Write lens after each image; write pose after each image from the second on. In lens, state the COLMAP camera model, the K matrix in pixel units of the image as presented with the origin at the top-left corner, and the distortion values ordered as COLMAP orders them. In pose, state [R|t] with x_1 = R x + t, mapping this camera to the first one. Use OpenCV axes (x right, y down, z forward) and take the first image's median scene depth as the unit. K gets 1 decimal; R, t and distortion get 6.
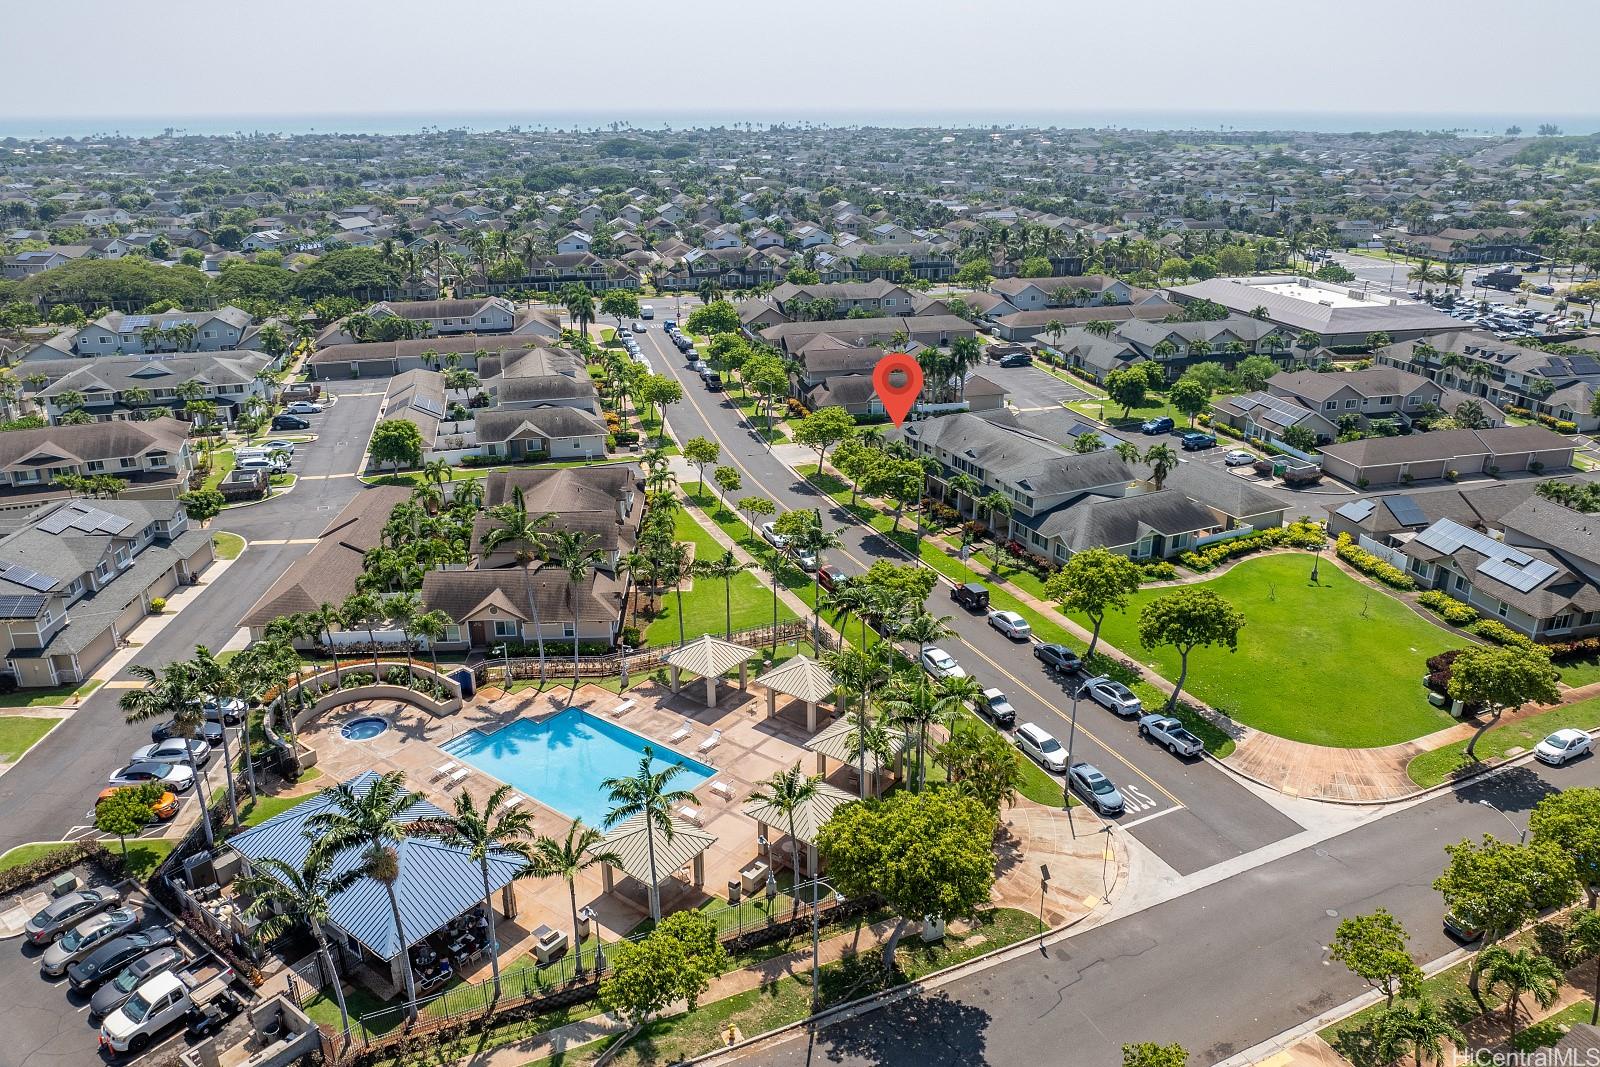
lens RADIAL K [[1190.0, 0, 800.0], [0, 1190.0, 533.5], [0, 0, 1]] dist [-0.036114, -0.000509]
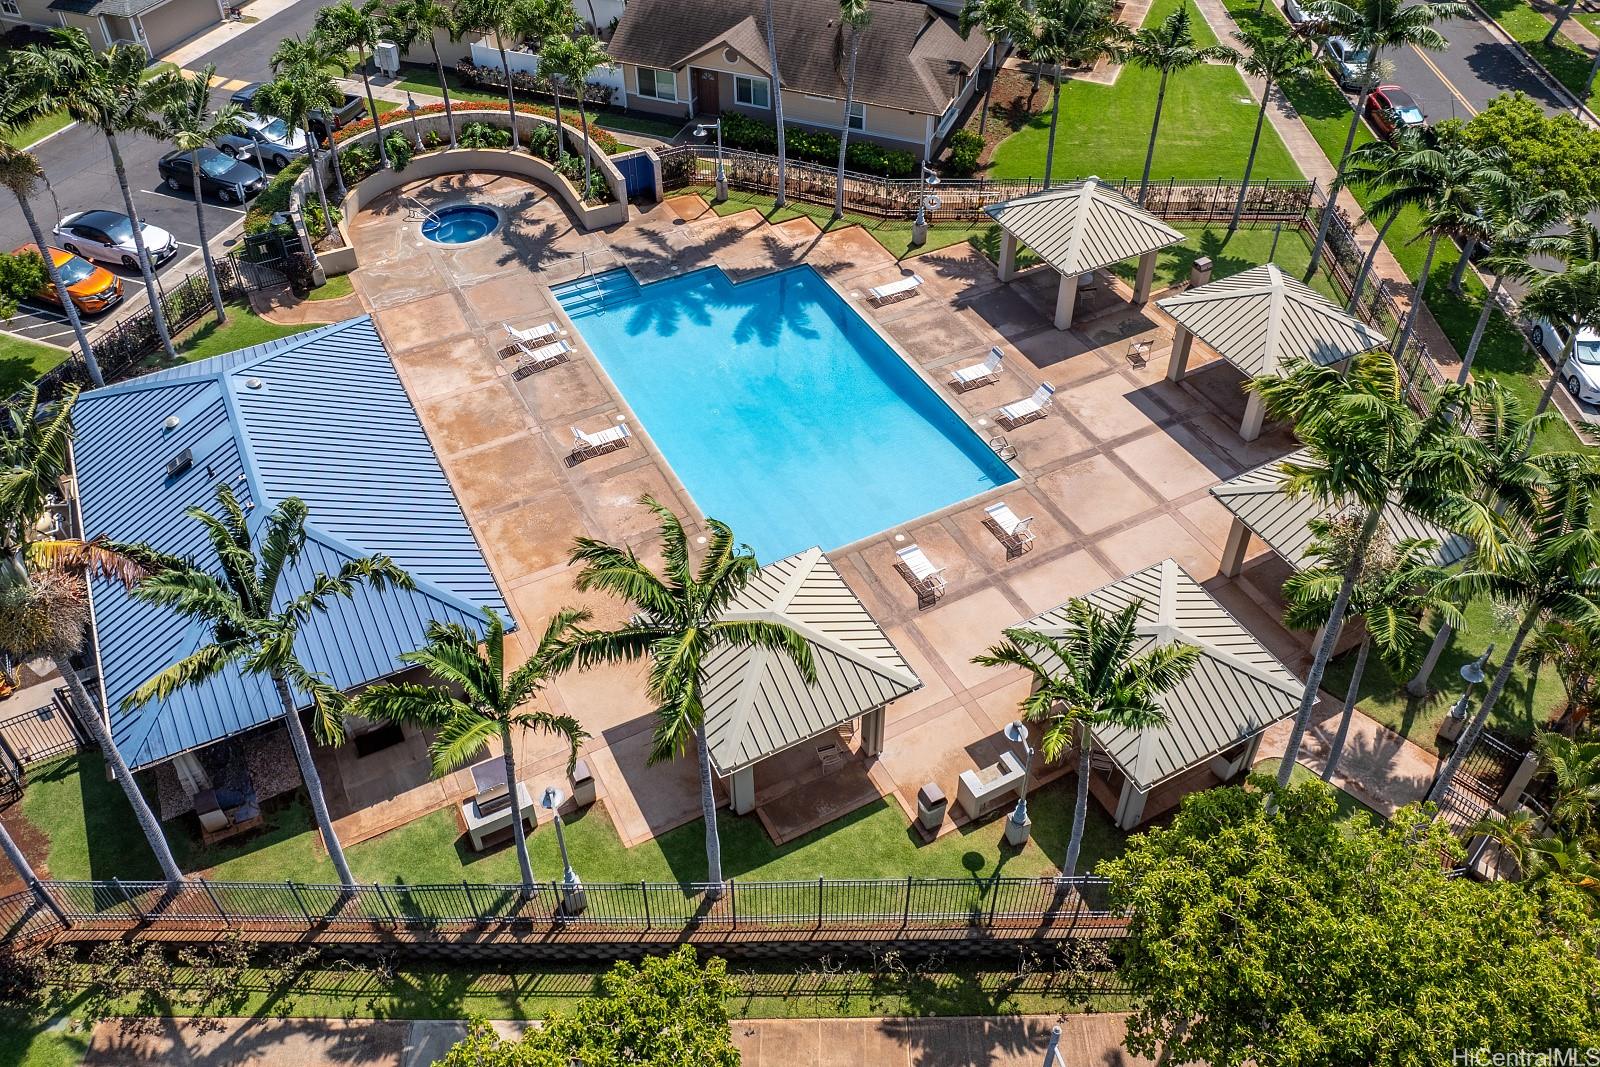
lens RADIAL K [[1262.3, 0, 799.2], [0, 1262.3, 427.9], [0, 0, 1]] dist [-0.037183, 0.002181]
pose [[0.904803, 0.270931, -0.328524, 0.011094], [-0.149154, 0.924255, 0.351434, 0.015207], [0.398854, -0.268978, 0.876679, 0.479197]]
